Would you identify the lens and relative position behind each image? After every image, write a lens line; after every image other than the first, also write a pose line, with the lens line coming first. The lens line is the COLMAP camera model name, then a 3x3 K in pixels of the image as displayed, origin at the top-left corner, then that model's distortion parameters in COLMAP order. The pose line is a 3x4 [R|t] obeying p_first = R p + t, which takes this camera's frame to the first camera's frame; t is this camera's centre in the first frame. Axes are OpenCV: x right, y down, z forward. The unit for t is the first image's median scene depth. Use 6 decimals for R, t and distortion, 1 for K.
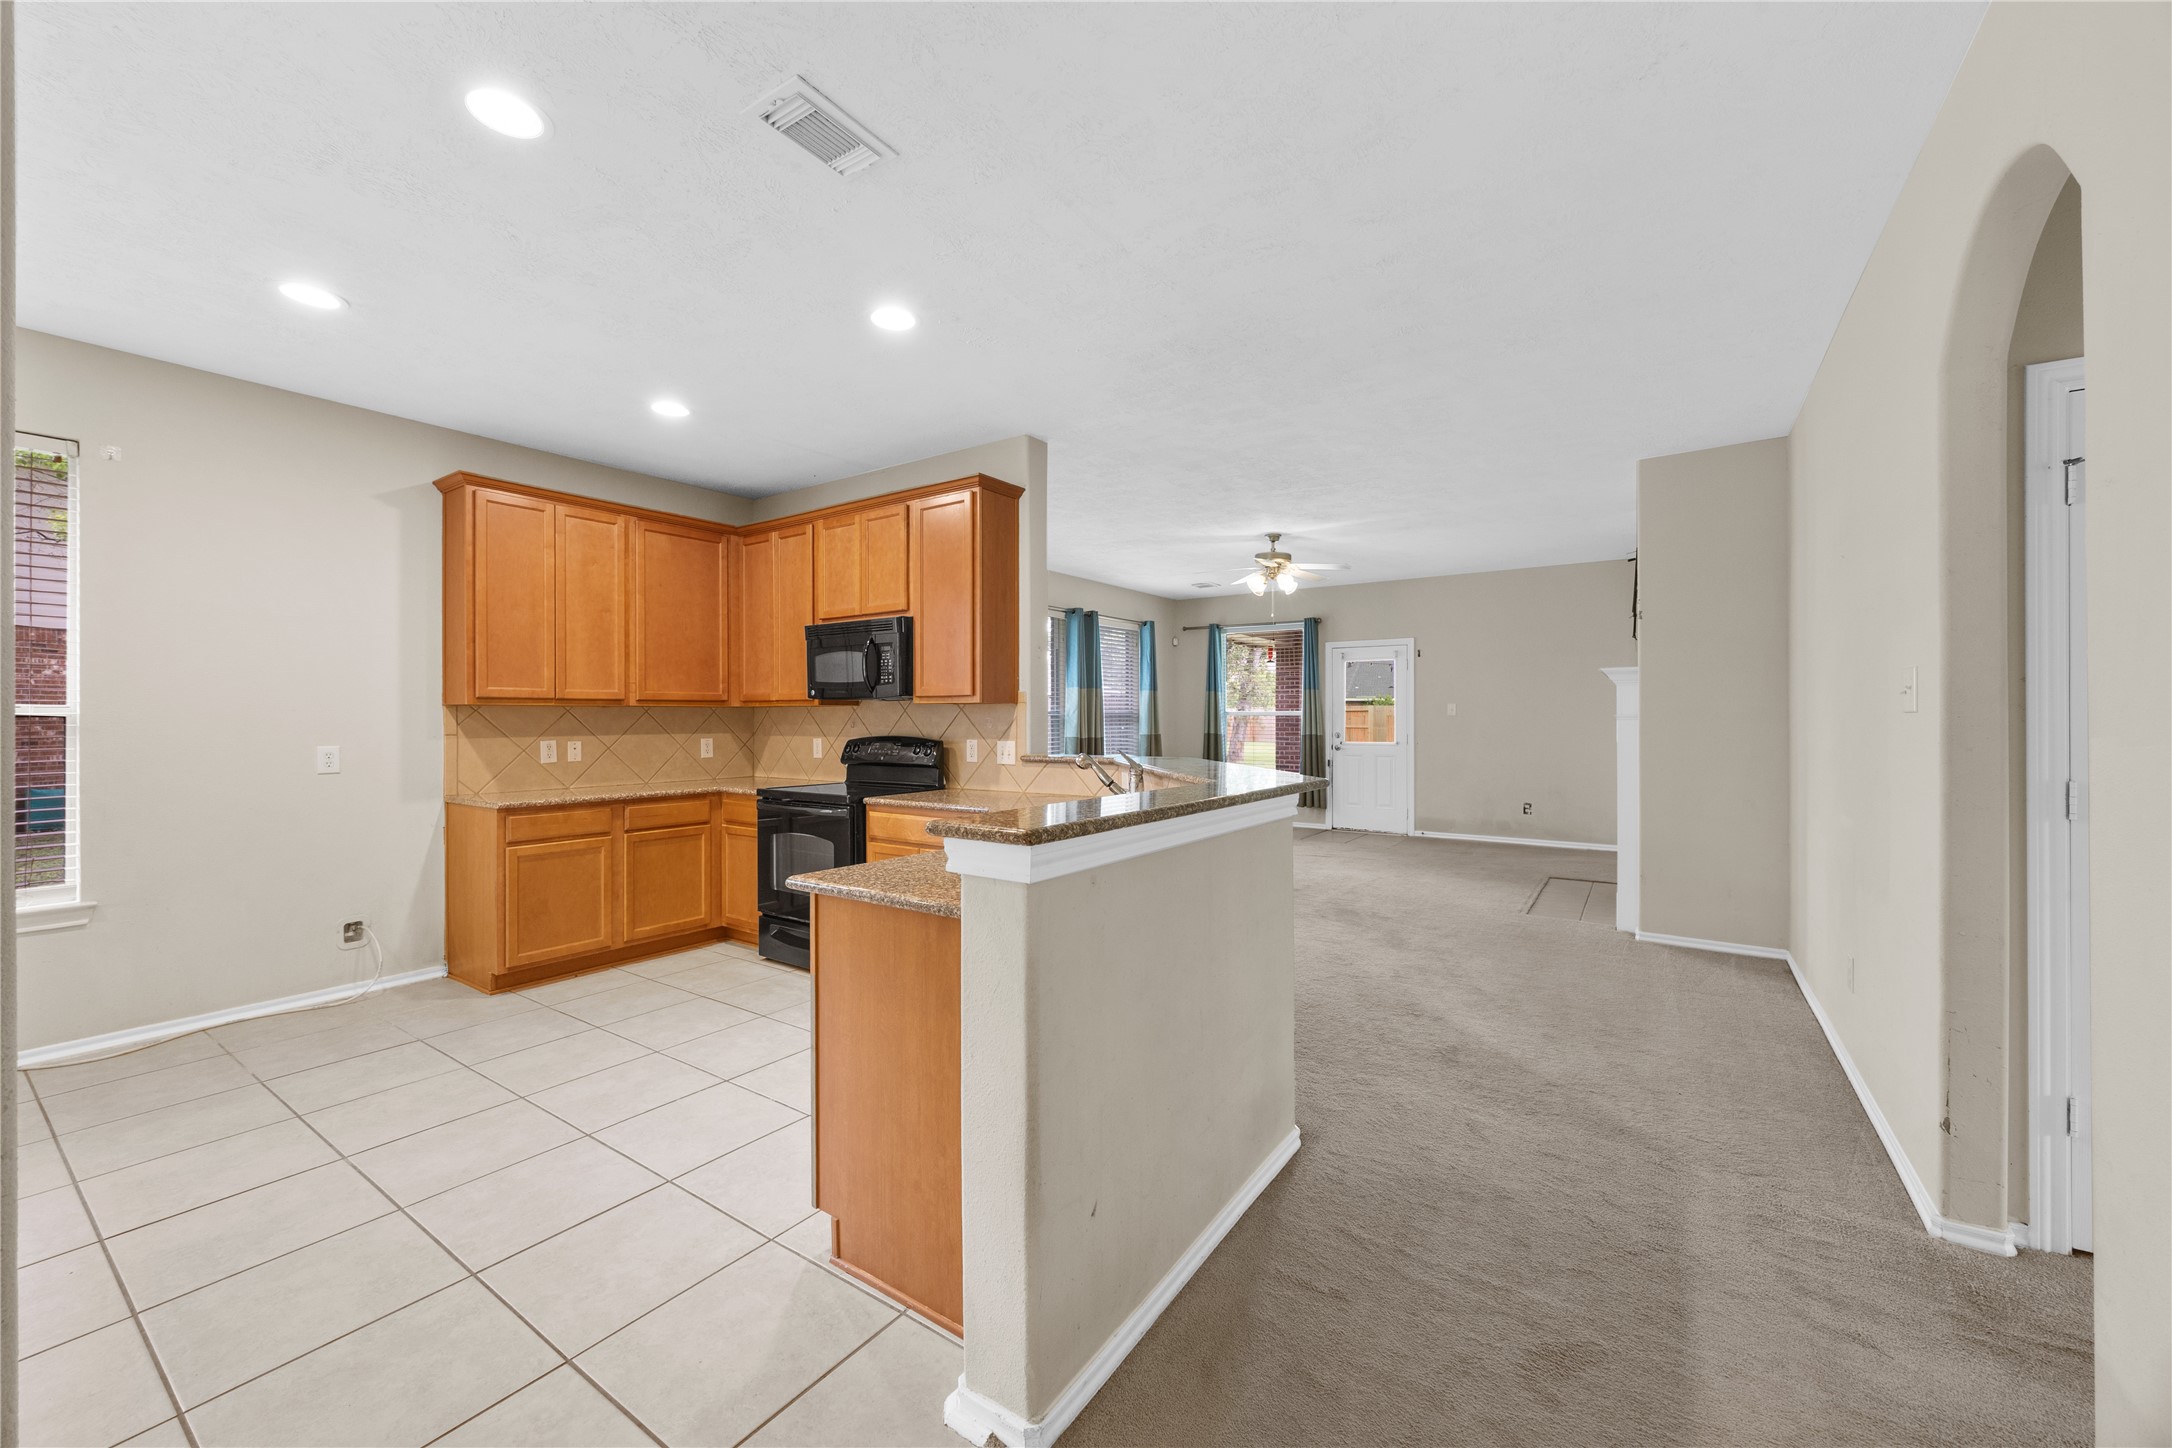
lens RADIAL K [[830.7, 0, 1101.5], [0, 830.7, 719.3], [0, 0, 1]] dist [-0.004572, -0.000072]
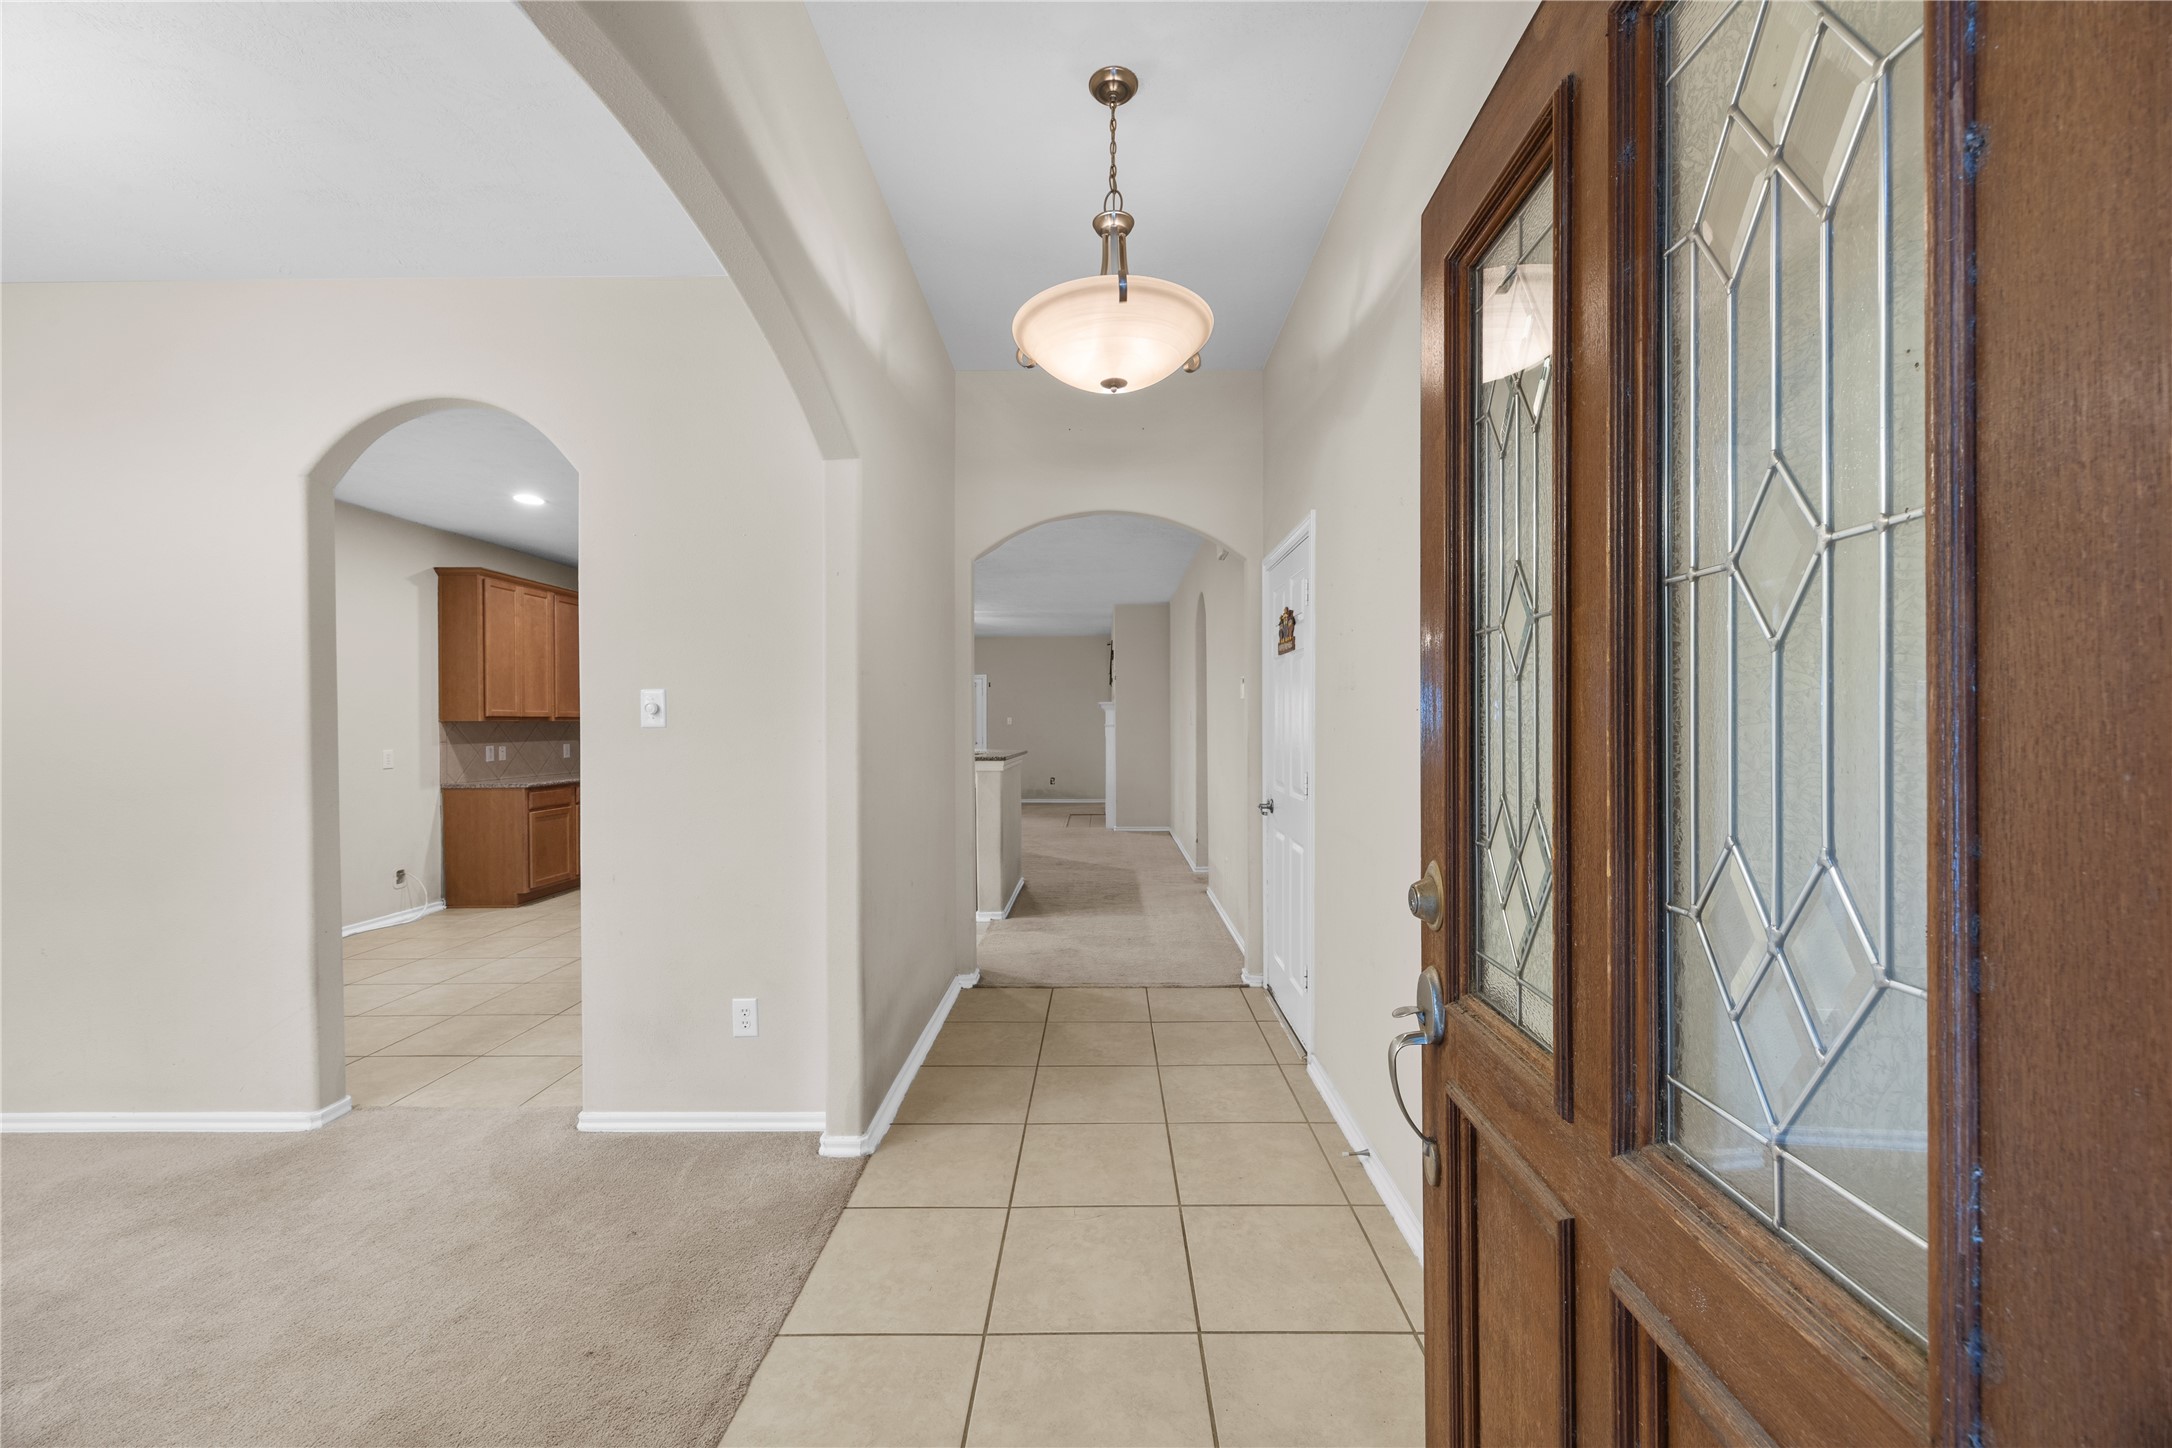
lens RADIAL K [[830.7, 0, 1086.9], [0, 830.7, 725.9], [0, 0, 1]] dist [-0.004572, -0.000072]
pose [[0.838364, -0.002275, 0.545106, -0.580929], [0.005768, 0.999972, -0.004698, 0.003921], [-0.545081, 0.007083, 0.838354, -0.754699]]
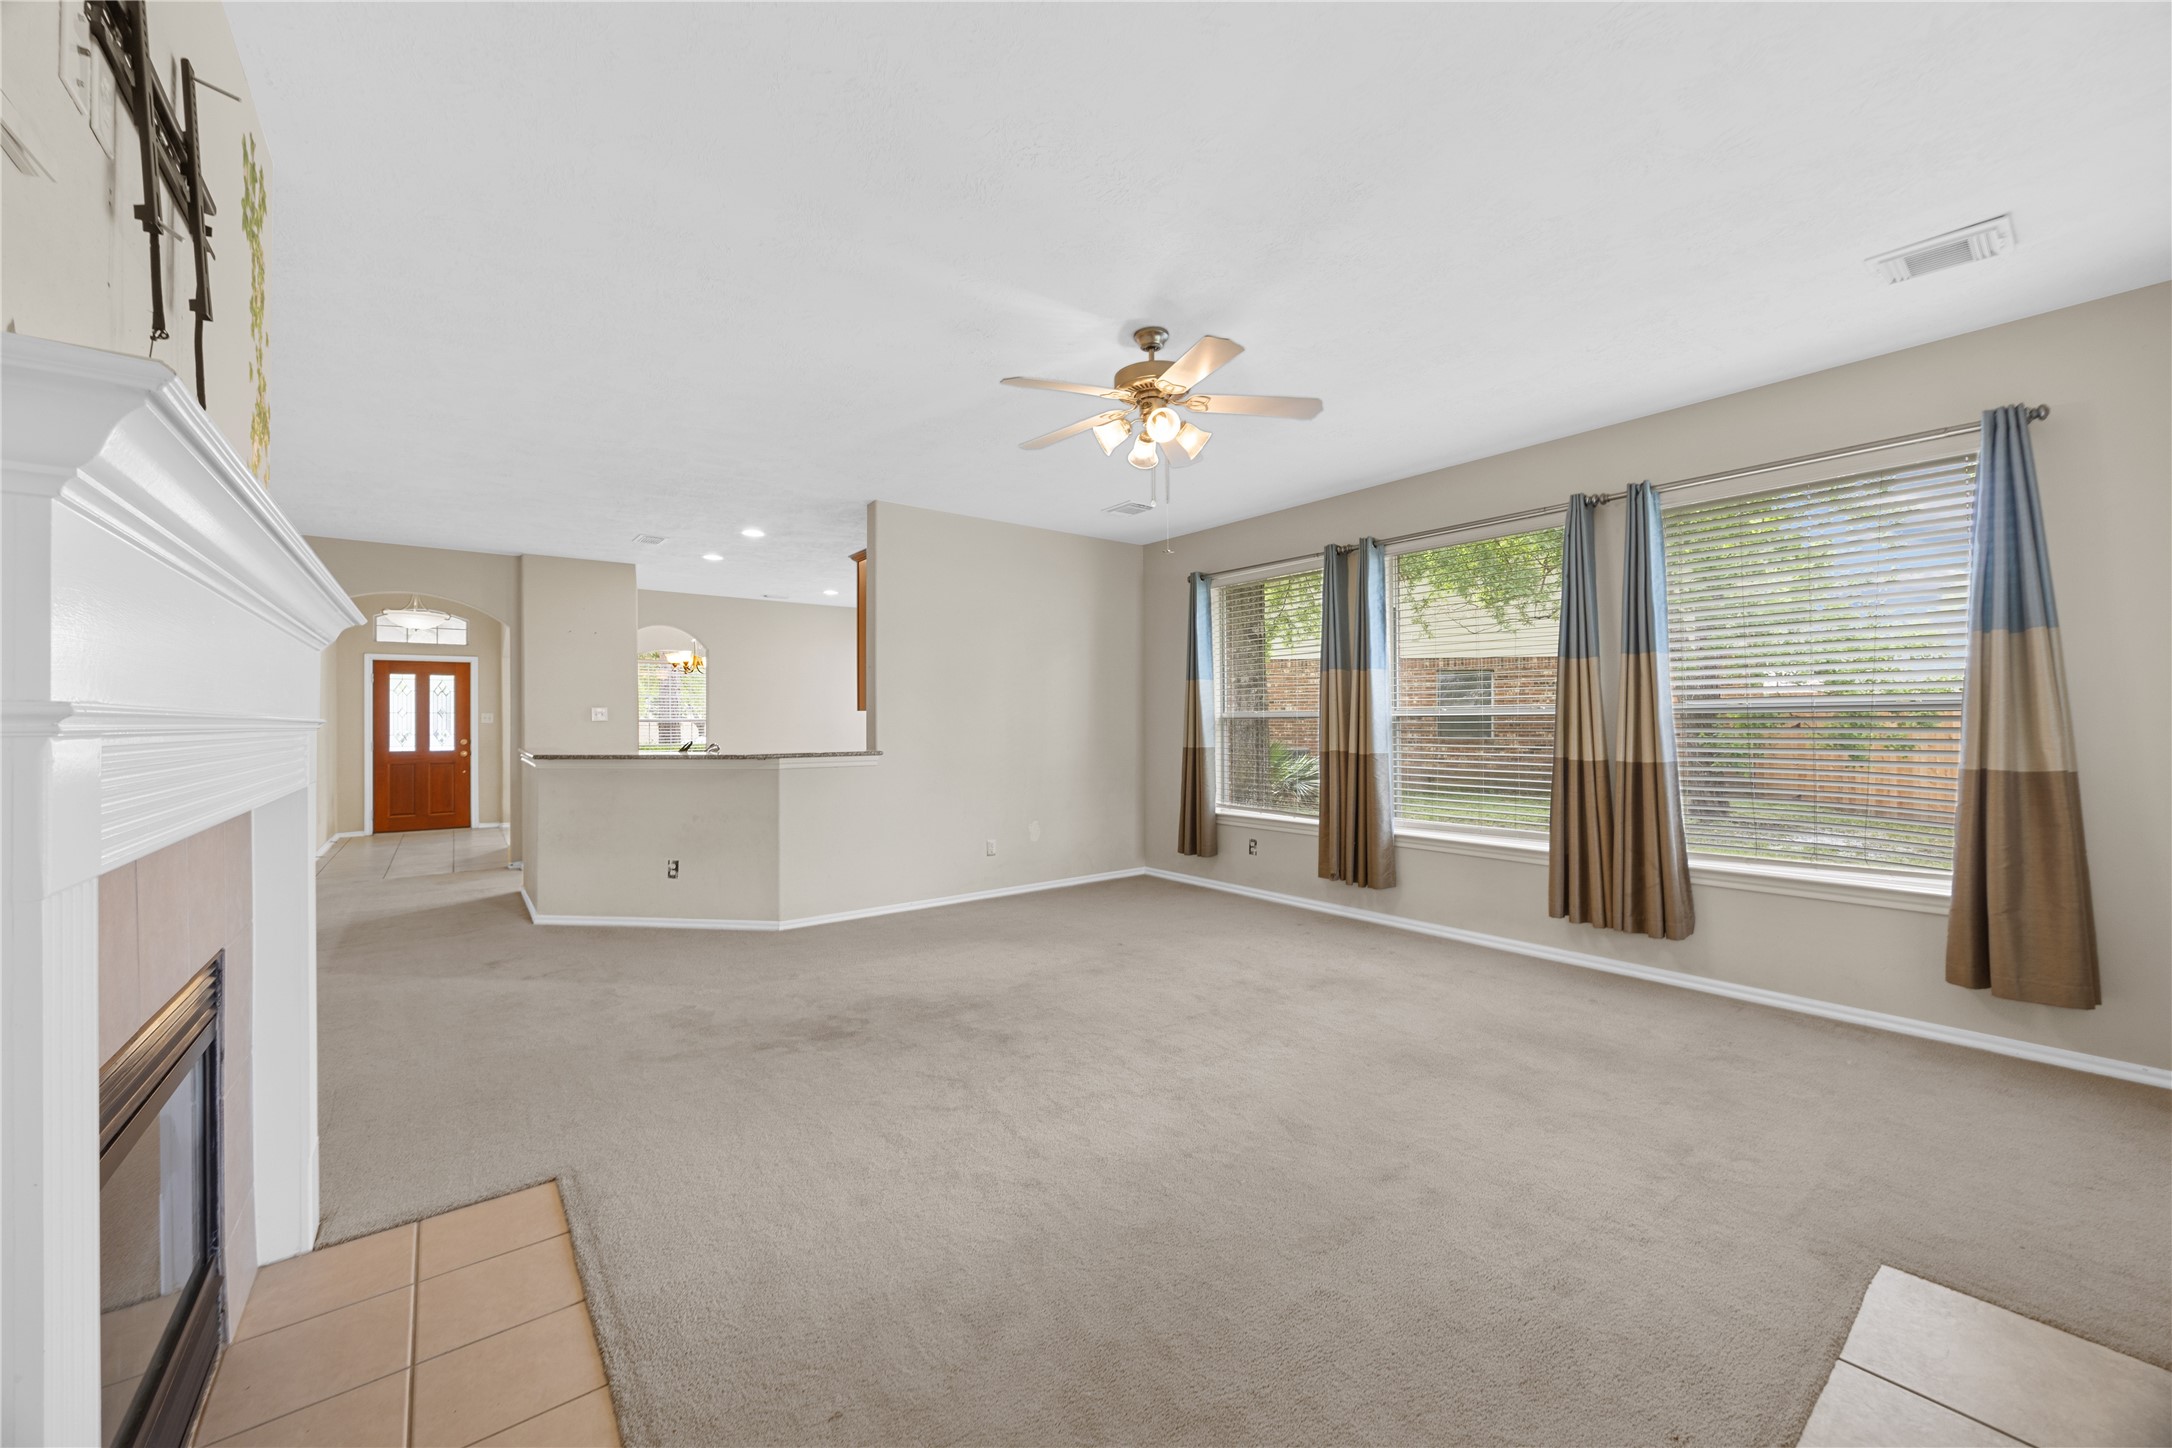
lens RADIAL K [[830.7, 0, 1104.7], [0, 830.7, 718.7], [0, 0, 1]] dist [-0.004572, -0.000072]
pose [[-0.300620, 0.002417, -0.953741, 0.977361], [0.004059, 0.999991, 0.001255, -0.006044], [0.953735, -0.003494, -0.300627, 1.640170]]
